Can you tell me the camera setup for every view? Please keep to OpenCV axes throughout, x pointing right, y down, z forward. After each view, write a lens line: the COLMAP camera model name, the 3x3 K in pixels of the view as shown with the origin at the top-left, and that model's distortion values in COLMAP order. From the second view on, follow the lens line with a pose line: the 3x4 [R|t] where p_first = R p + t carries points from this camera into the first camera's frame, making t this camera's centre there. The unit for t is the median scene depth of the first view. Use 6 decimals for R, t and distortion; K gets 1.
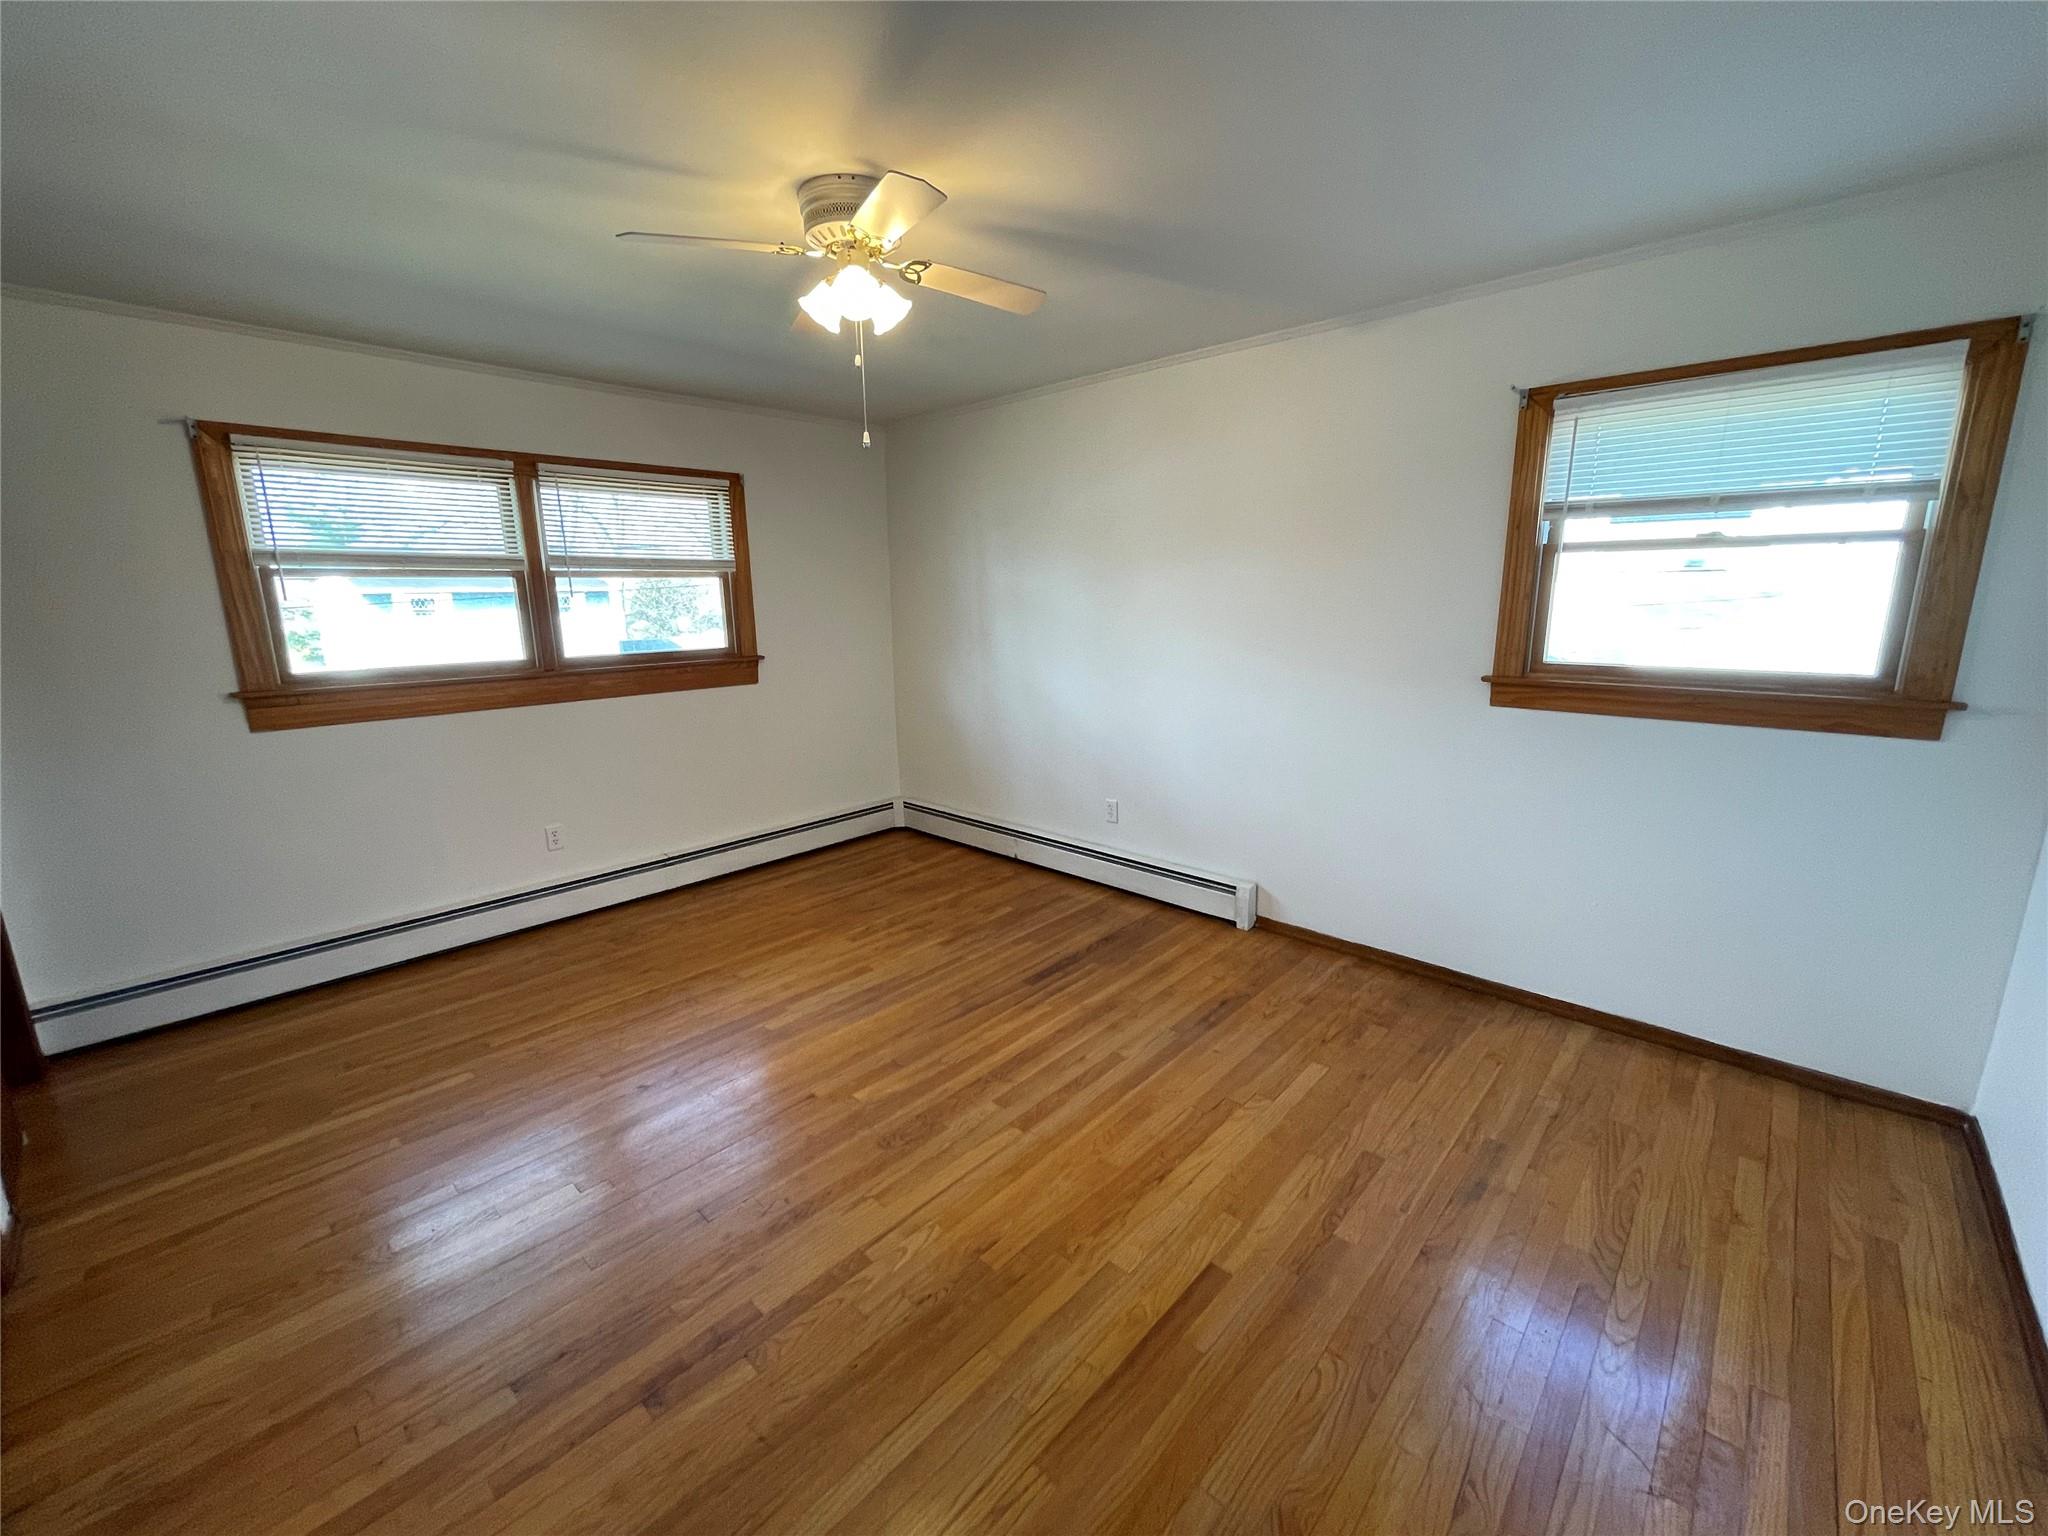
lens RADIAL K [[824.3, 0, 1025.8], [0, 824.3, 764.8], [0, 0, 1]] dist [-0.003549, 0.000107]
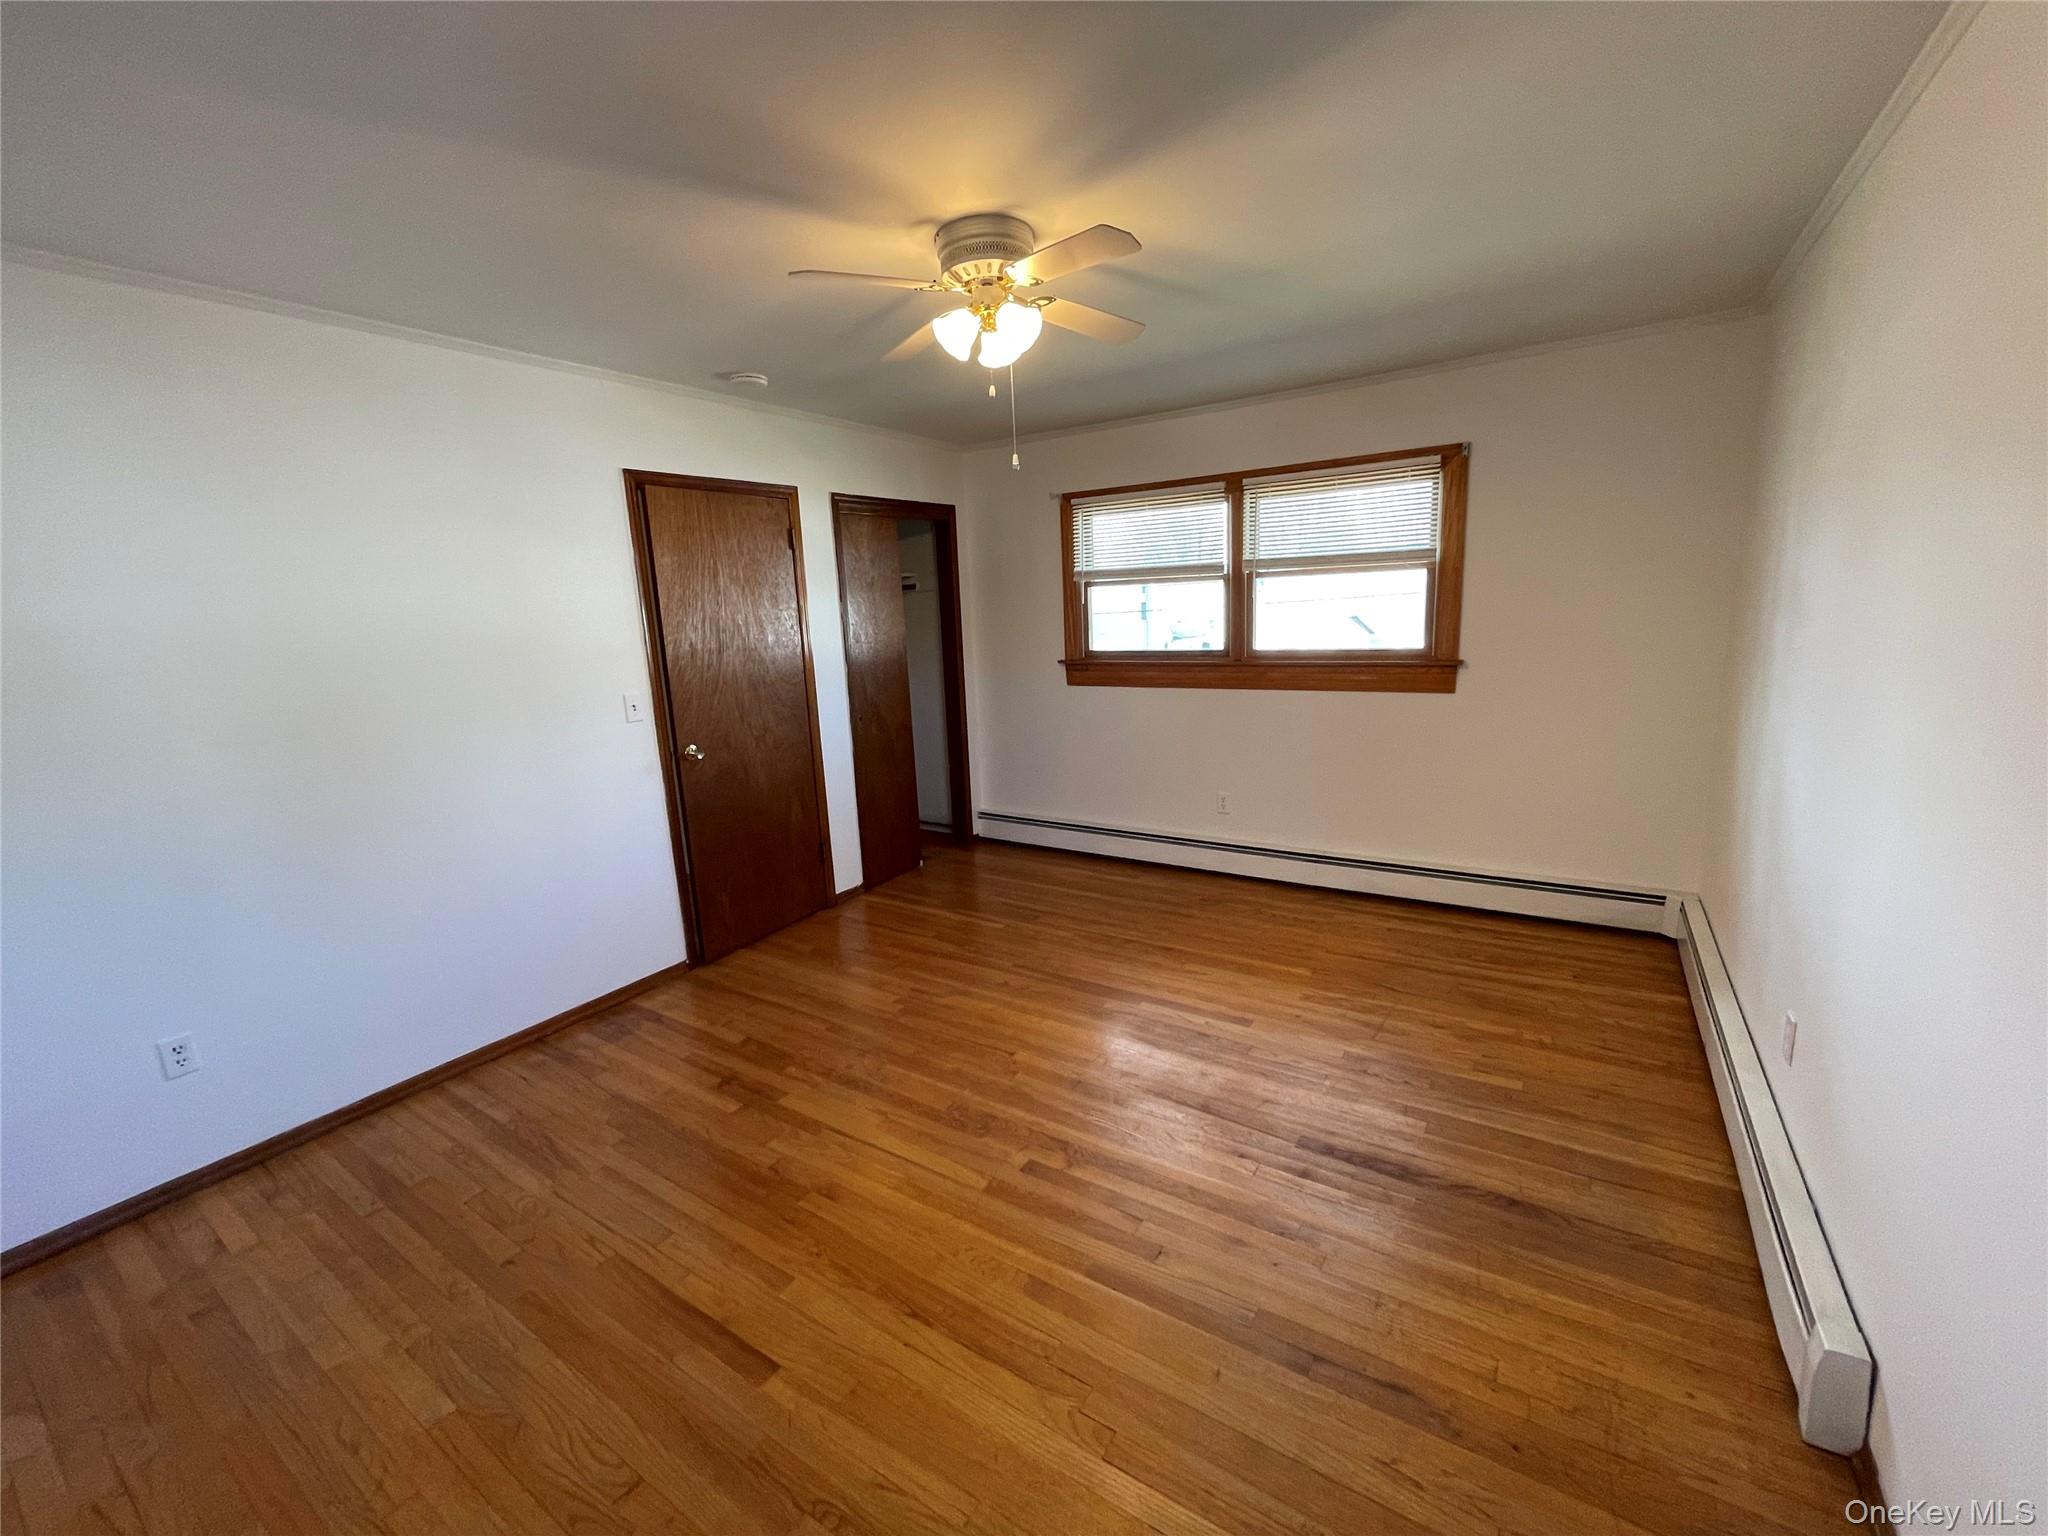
lens RADIAL K [[824.3, 0, 1022.0], [0, 824.3, 766.3], [0, 0, 1]] dist [-0.003549, 0.000107]
pose [[0.169266, 0.198582, -0.965357, 0.521881], [-0.161127, 0.971888, 0.171673, -0.122542], [0.972310, 0.126487, 0.196504, 0.512544]]
